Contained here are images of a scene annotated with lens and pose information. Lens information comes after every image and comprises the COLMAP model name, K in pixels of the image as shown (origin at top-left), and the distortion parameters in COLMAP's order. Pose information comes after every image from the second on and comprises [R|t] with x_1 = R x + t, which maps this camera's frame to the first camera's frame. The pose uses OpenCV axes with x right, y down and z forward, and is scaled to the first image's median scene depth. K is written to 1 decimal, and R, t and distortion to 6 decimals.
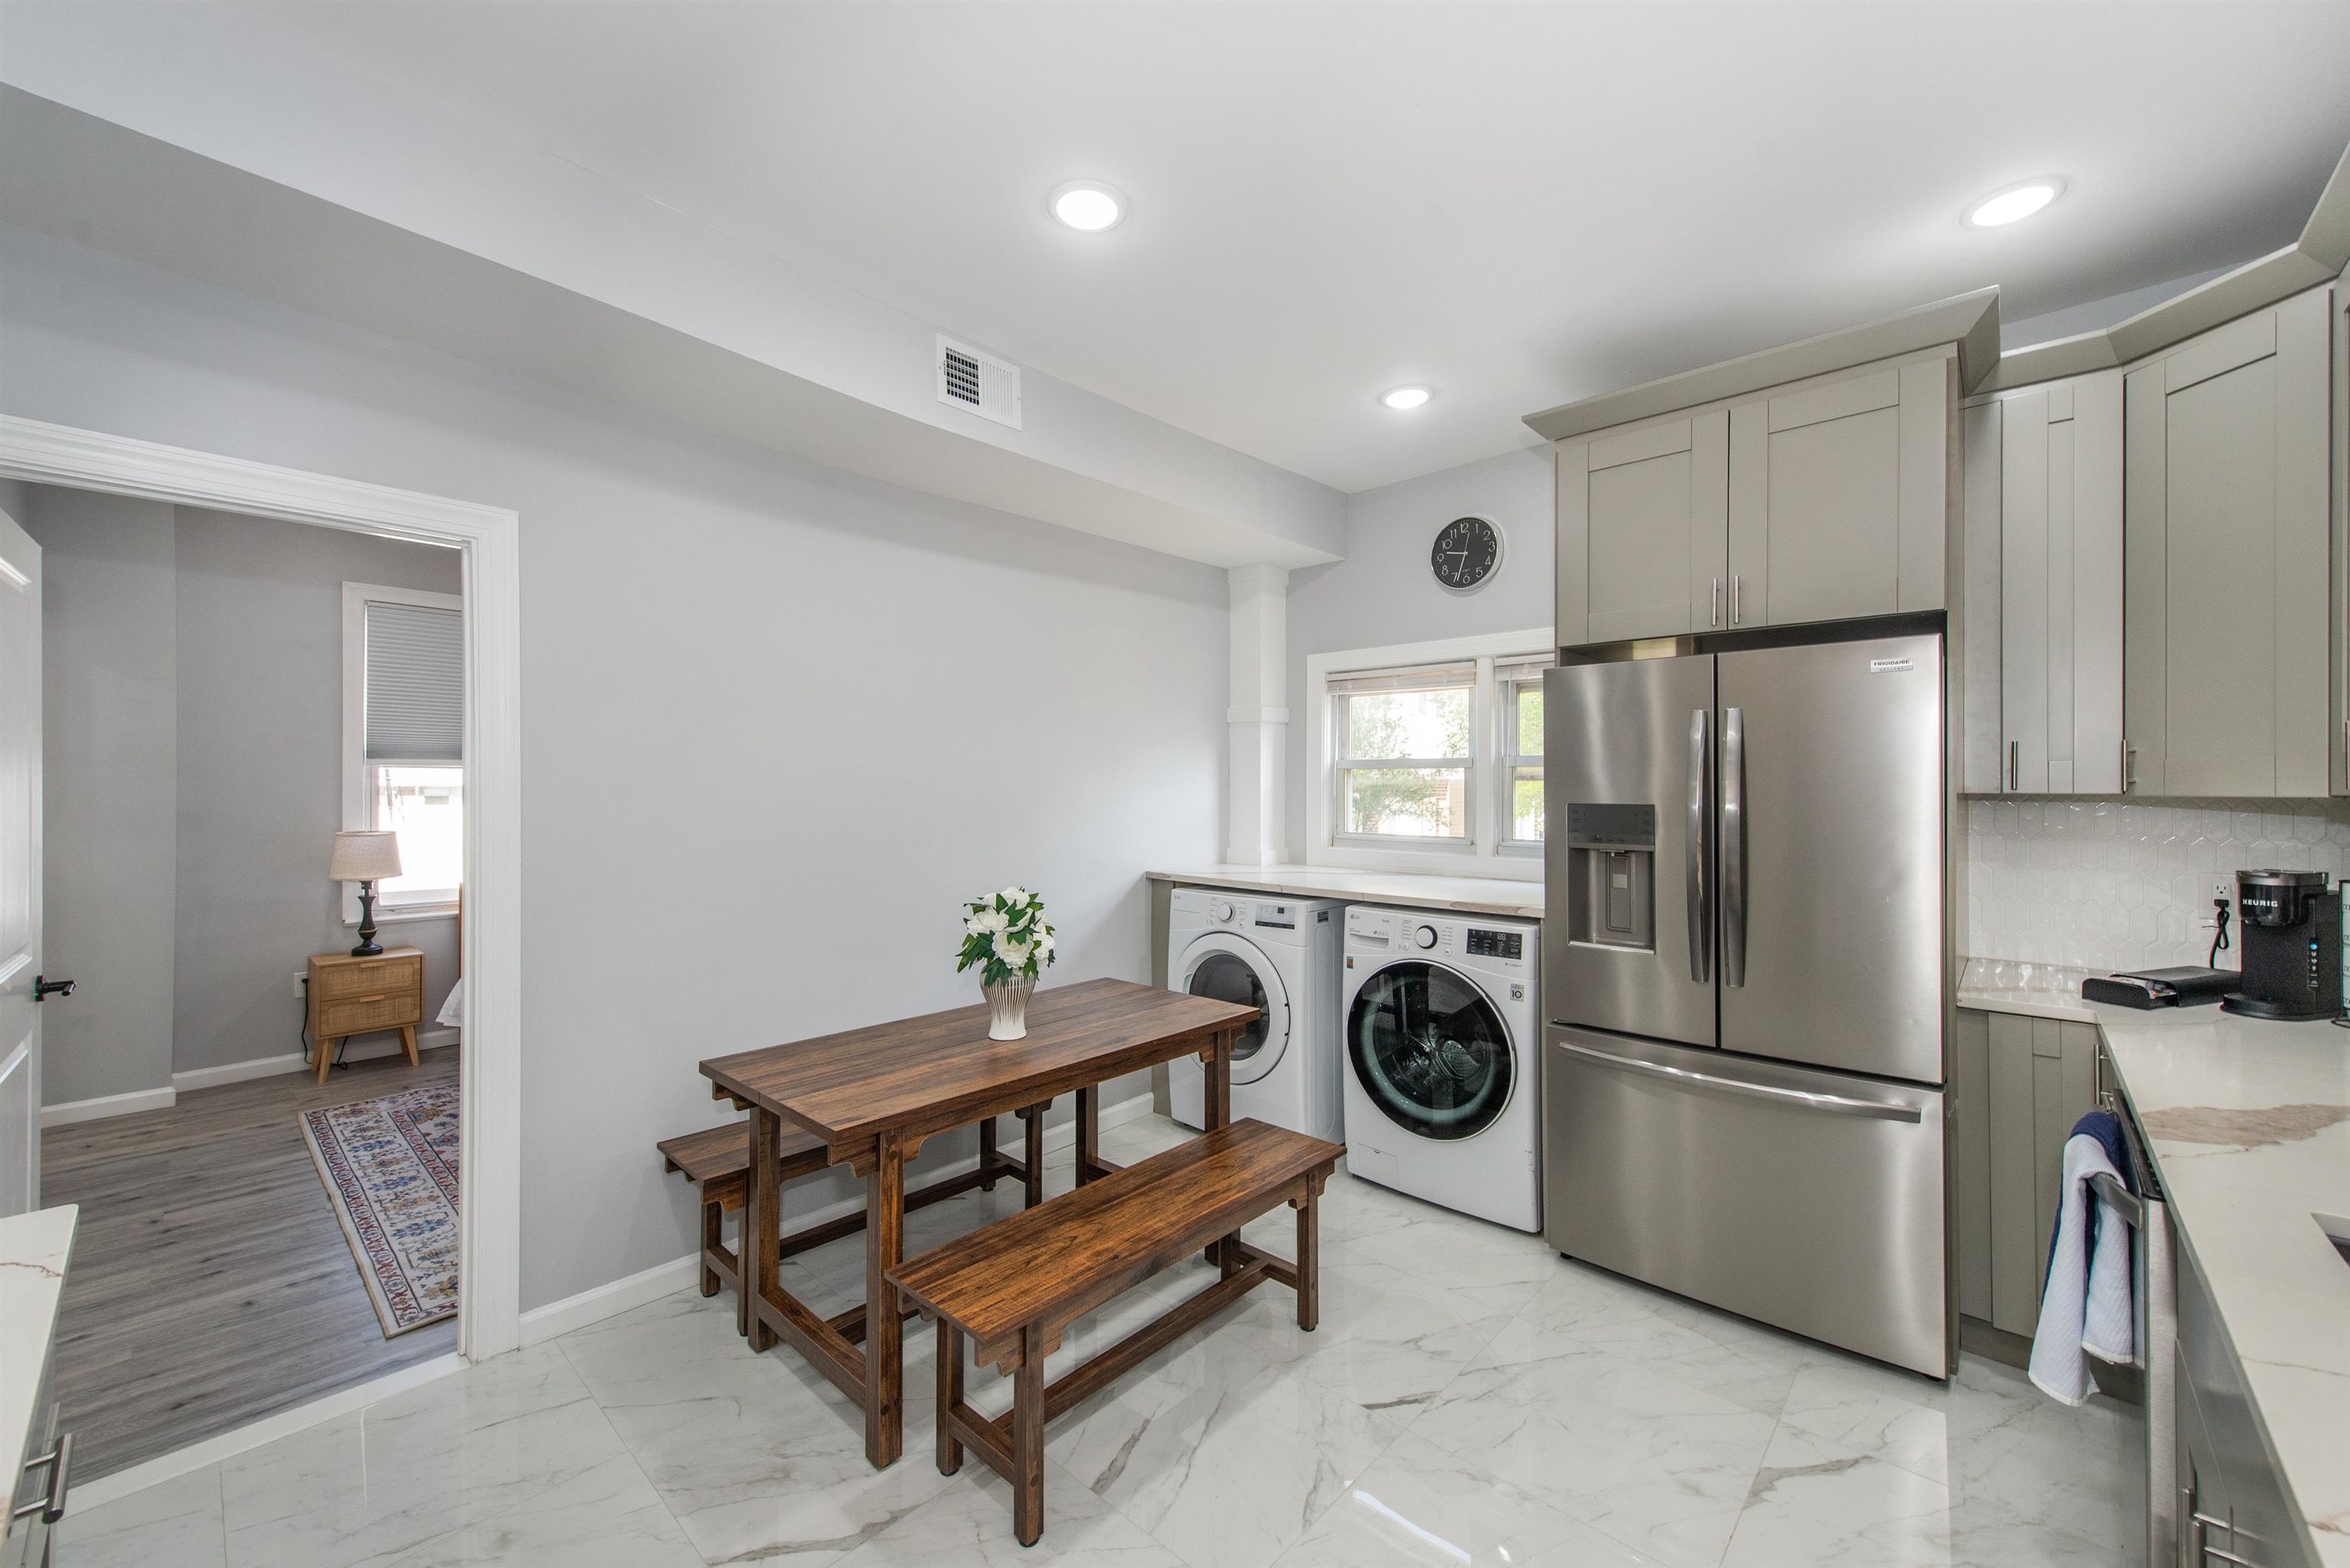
lens RADIAL K [[929.6, 0, 1178.1], [0, 929.6, 788.0], [0, 0, 1]] dist [0.006411, -0.002811]
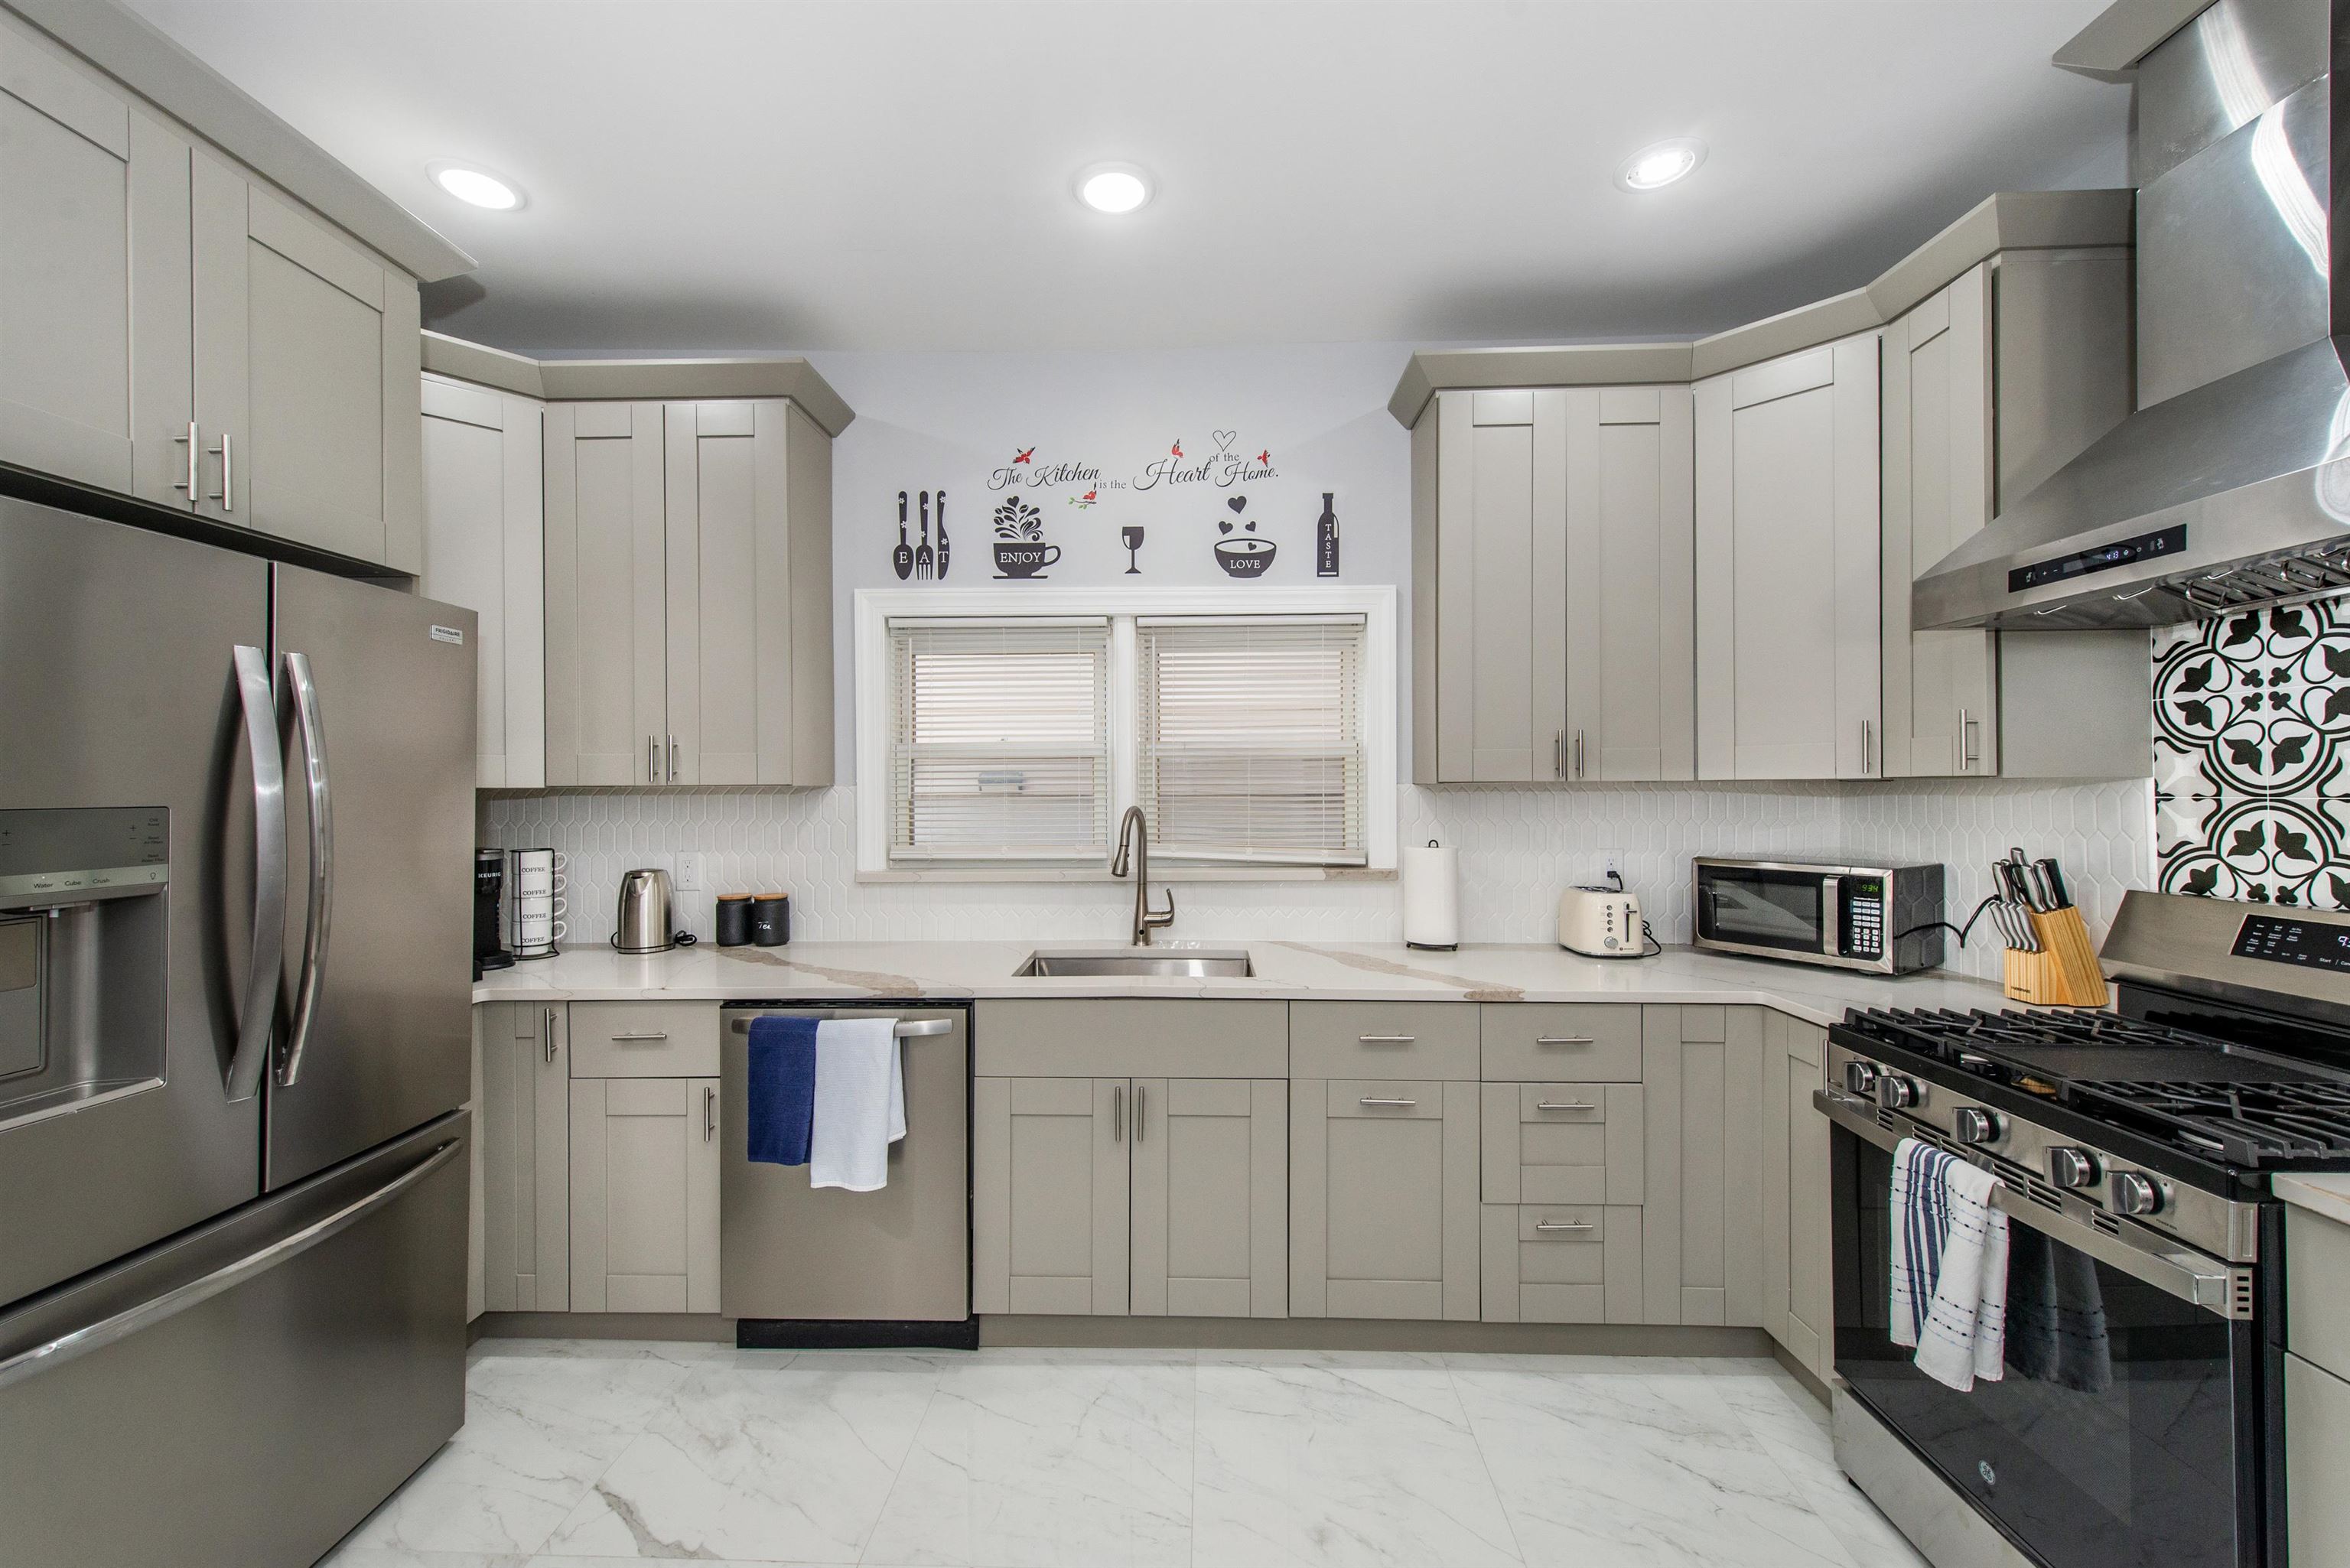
lens RADIAL K [[929.6, 0, 1228.0], [0, 929.6, 782.2], [0, 0, 1]] dist [0.006411, -0.002811]
pose [[-0.663278, 0.001383, 0.748372, -0.338051], [-0.001935, 0.999992, -0.003563, 0.004778], [-0.748371, -0.003812, -0.663270, 0.999291]]
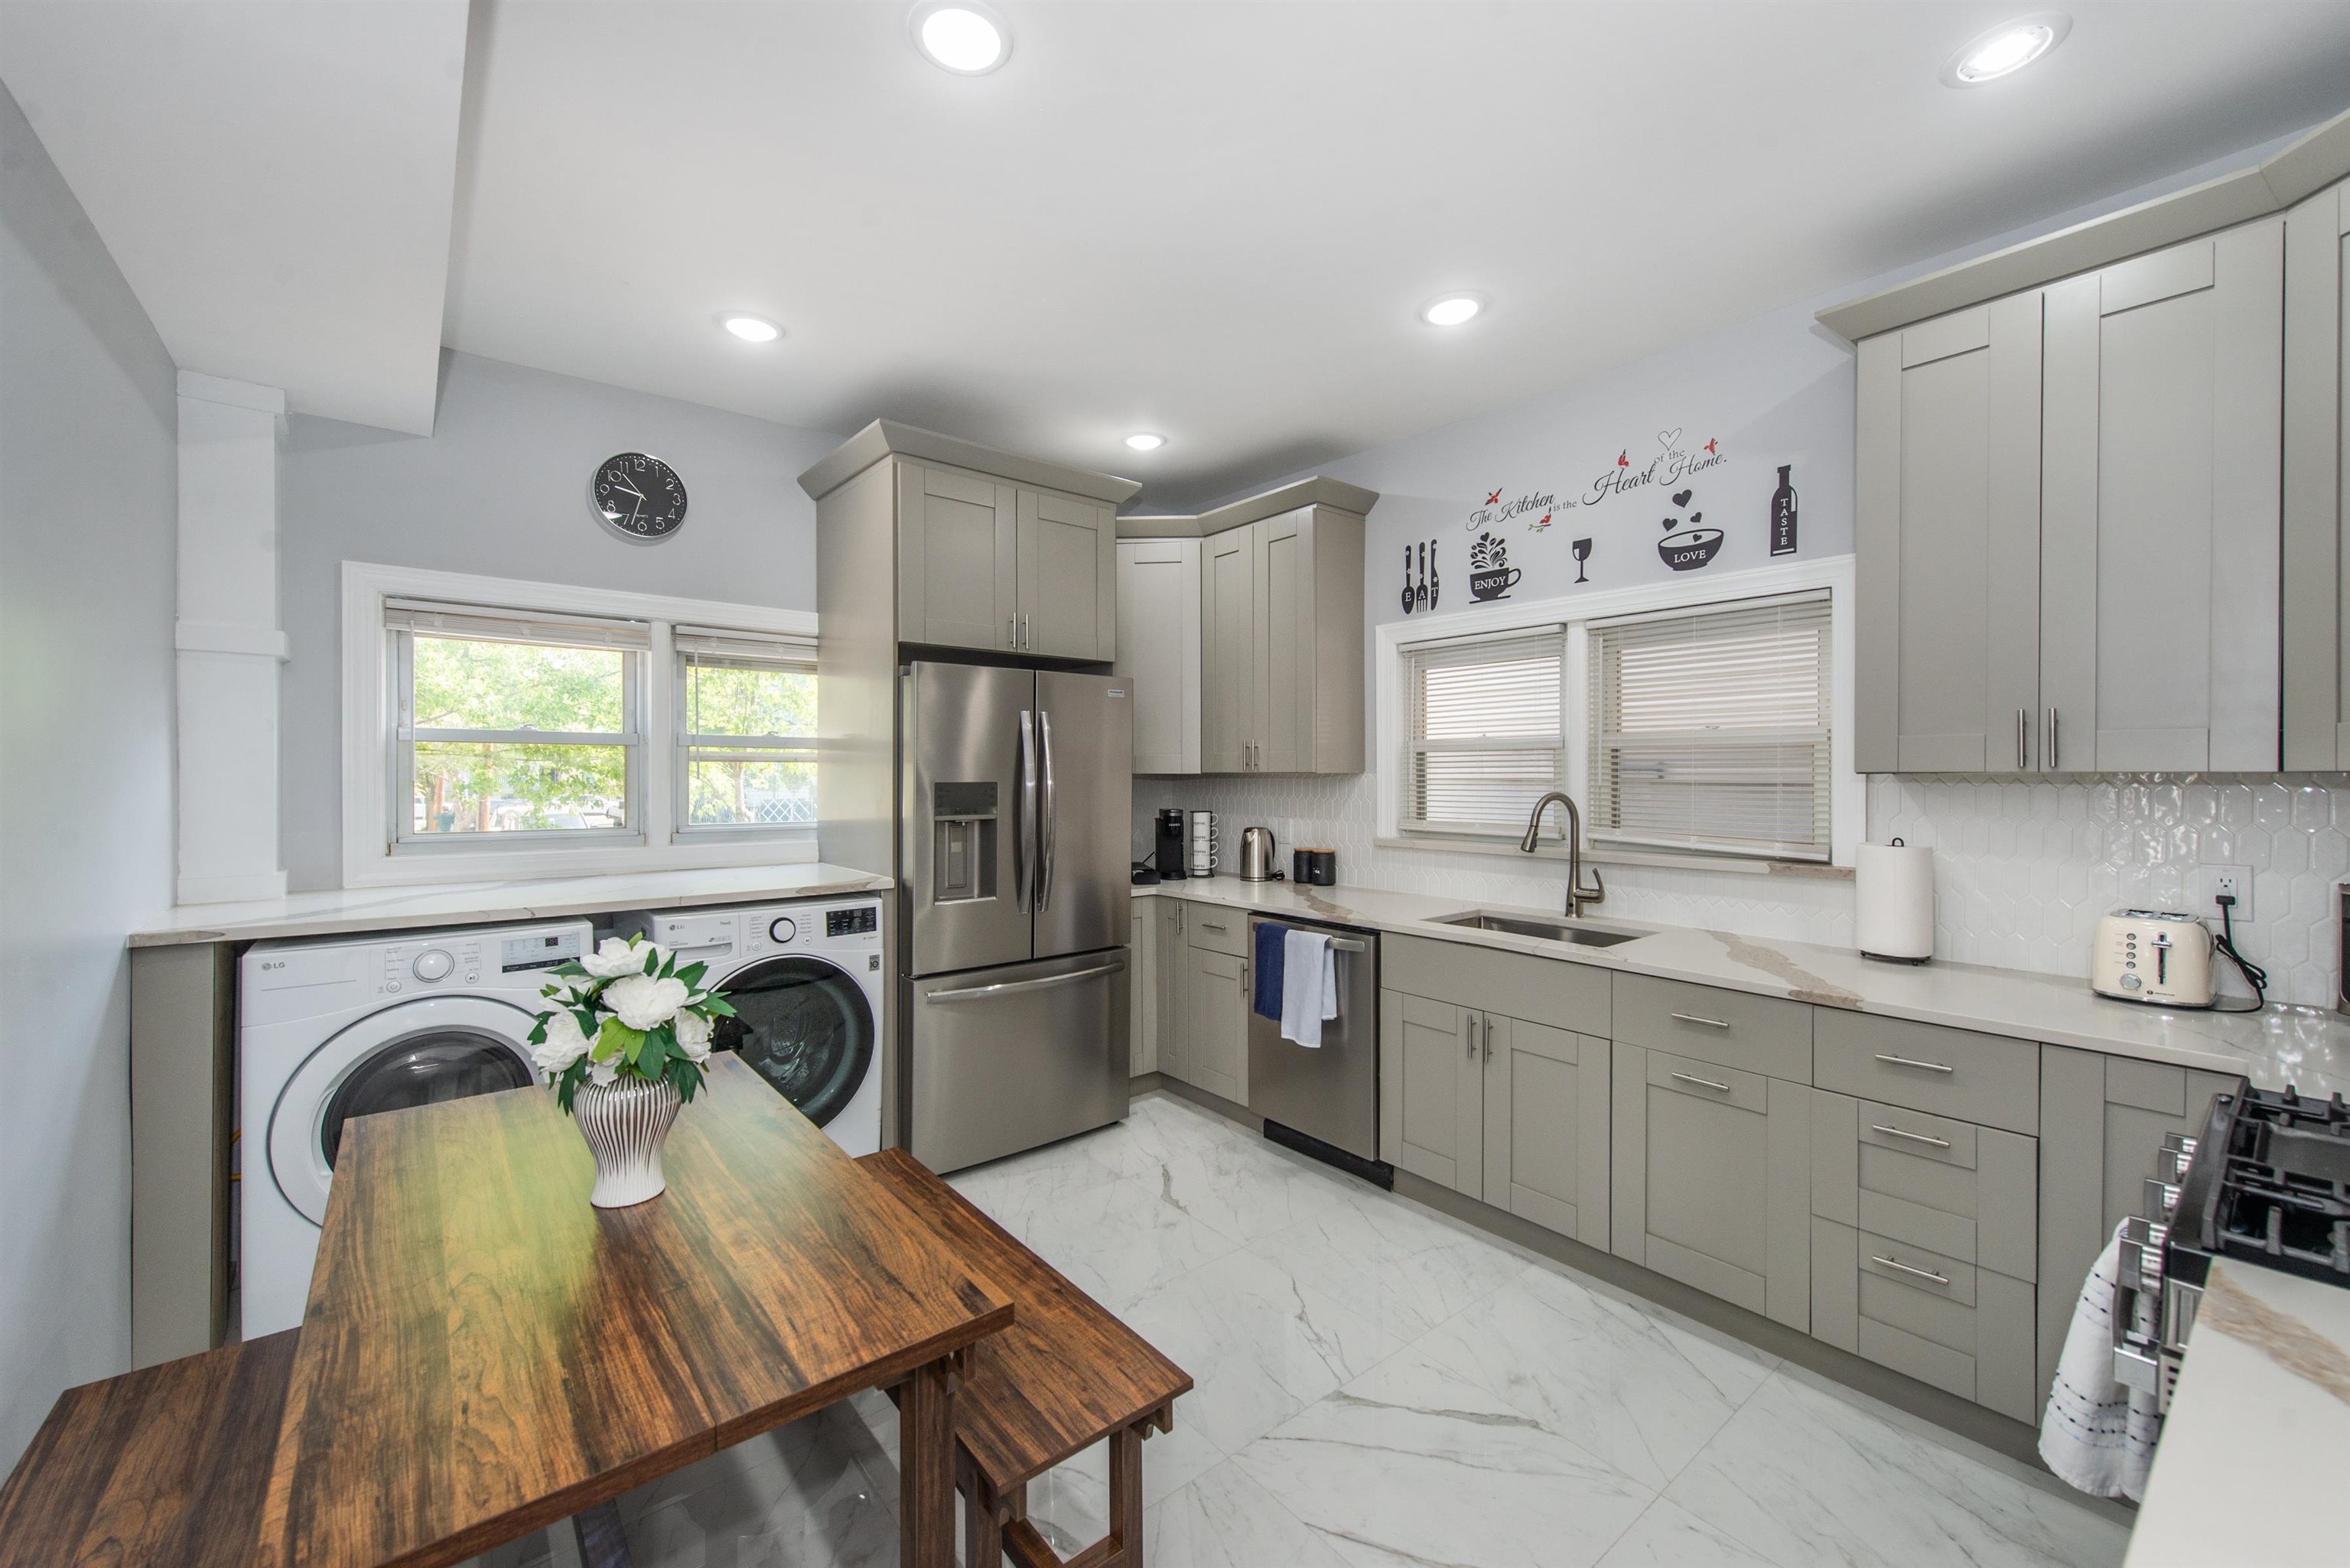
lens RADIAL K [[929.6, 0, 1183.4], [0, 929.6, 768.7], [0, 0, 1]] dist [0.006411, -0.002811]
pose [[0.130374, -0.001320, 0.991464, -0.803729], [-0.002509, 0.999995, 0.001662, -0.004142], [-0.991462, -0.002704, 0.130370, 0.646294]]
